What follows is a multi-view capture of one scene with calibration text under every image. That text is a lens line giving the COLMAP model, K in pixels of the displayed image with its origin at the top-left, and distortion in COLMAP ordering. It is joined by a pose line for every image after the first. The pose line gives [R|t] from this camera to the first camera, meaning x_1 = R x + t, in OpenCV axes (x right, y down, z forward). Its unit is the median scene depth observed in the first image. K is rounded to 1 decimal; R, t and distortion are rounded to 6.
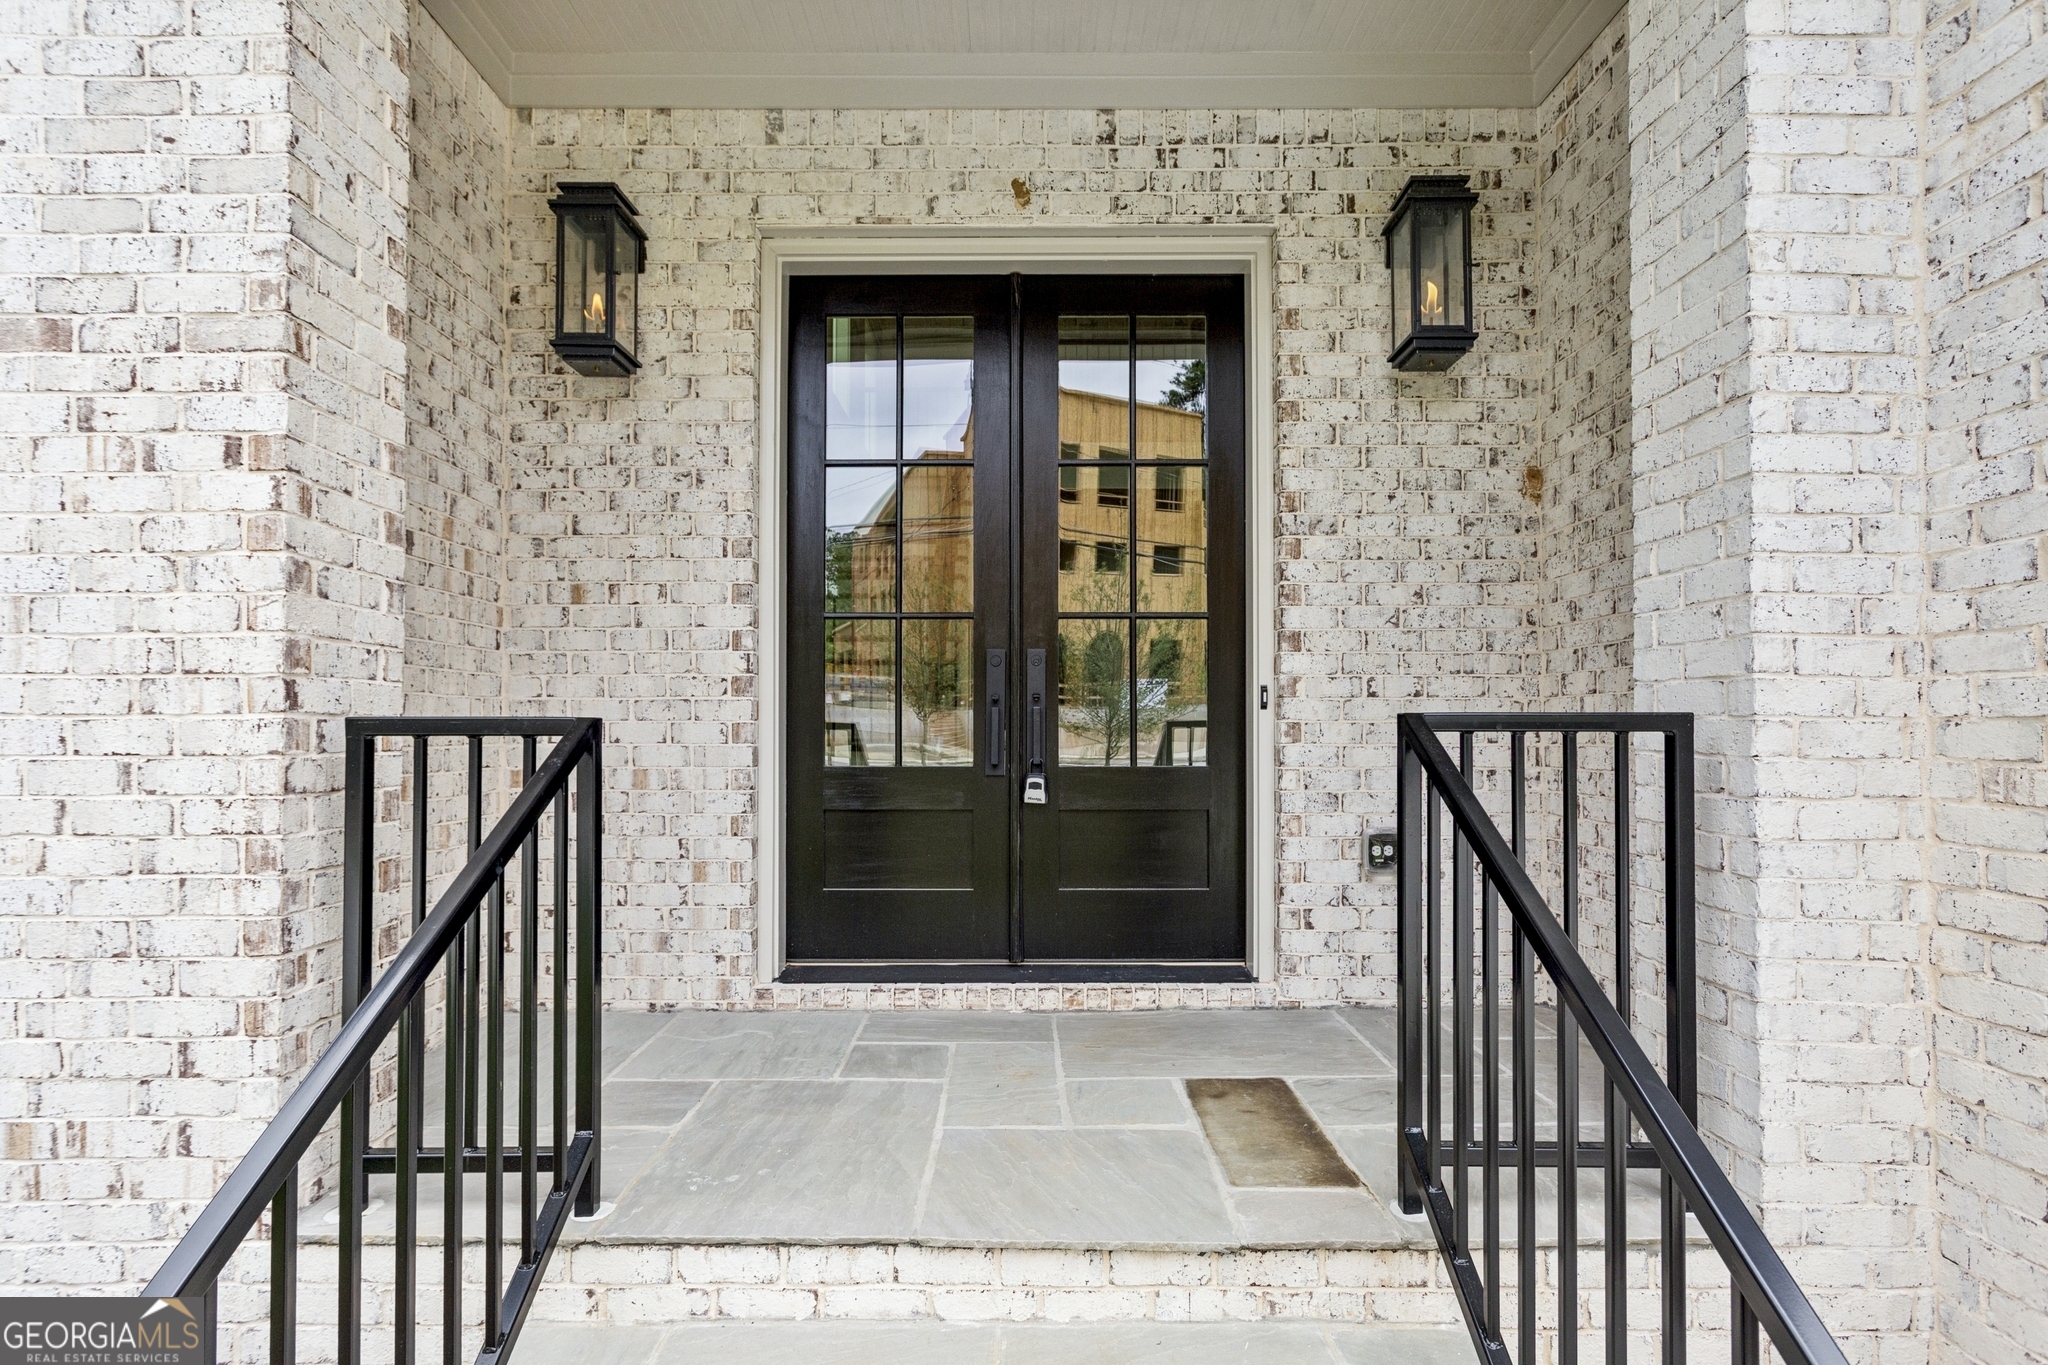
lens RADIAL K [[974.6, 0, 1006.1], [0, 974.6, 503.8], [0, 0, 1]] dist [0.014772, 0.000626]
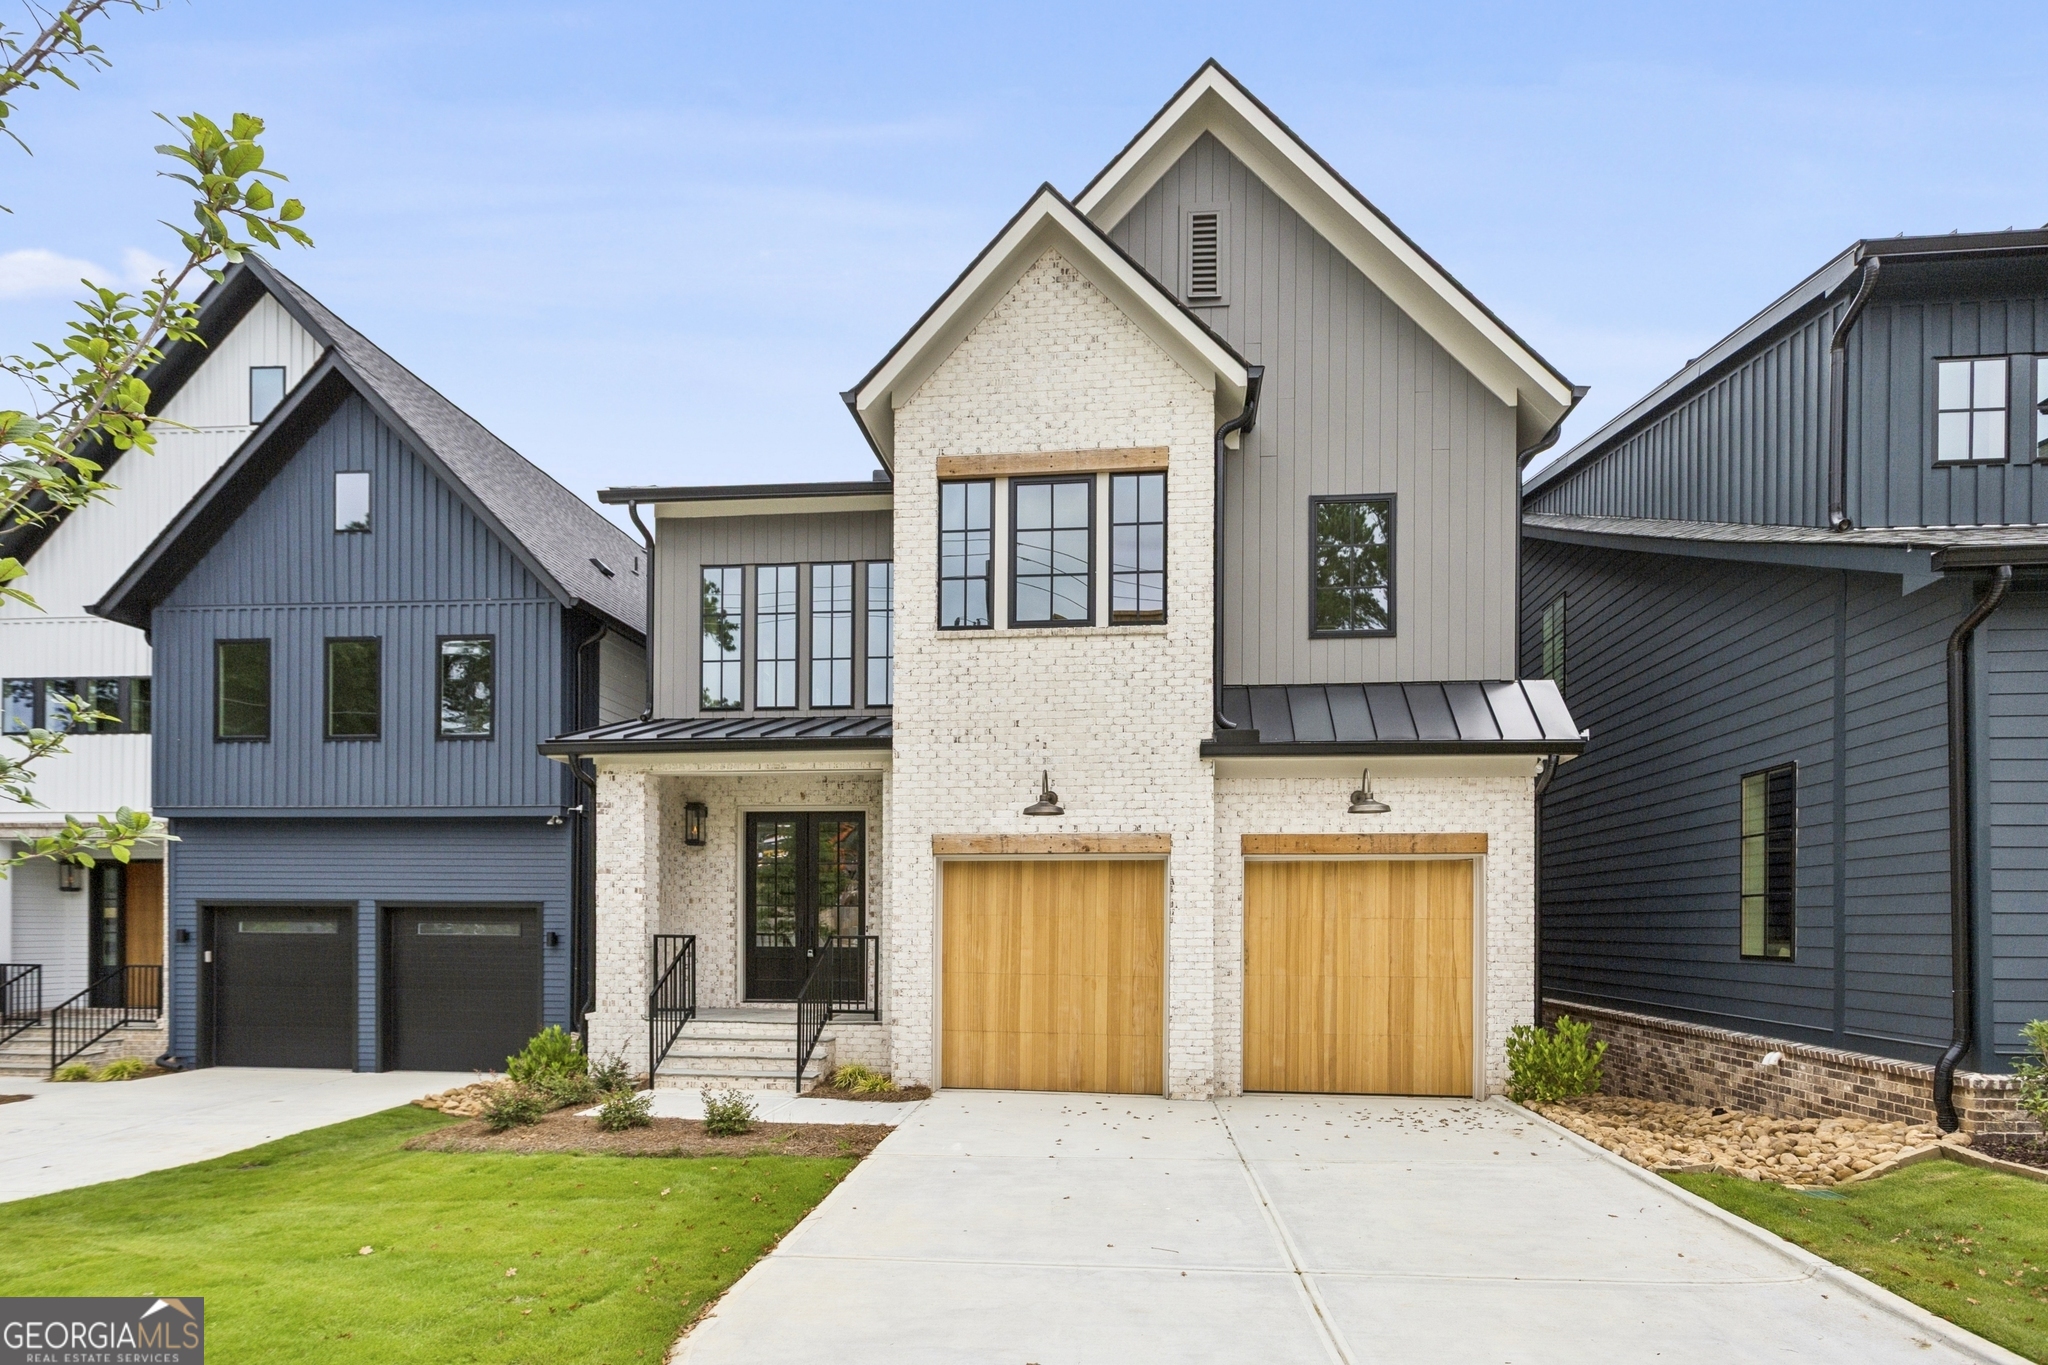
lens RADIAL K [[974.6, 0, 1026.7], [0, 974.6, 691.5], [0, 0, 1]] dist [0.014772, 0.000626]
pose [[0.996729, -0.012321, -0.079876, 1.222359], [0.011209, 0.999834, -0.014362, -0.675175], [0.080039, 0.013419, 0.996701, -2.798433]]
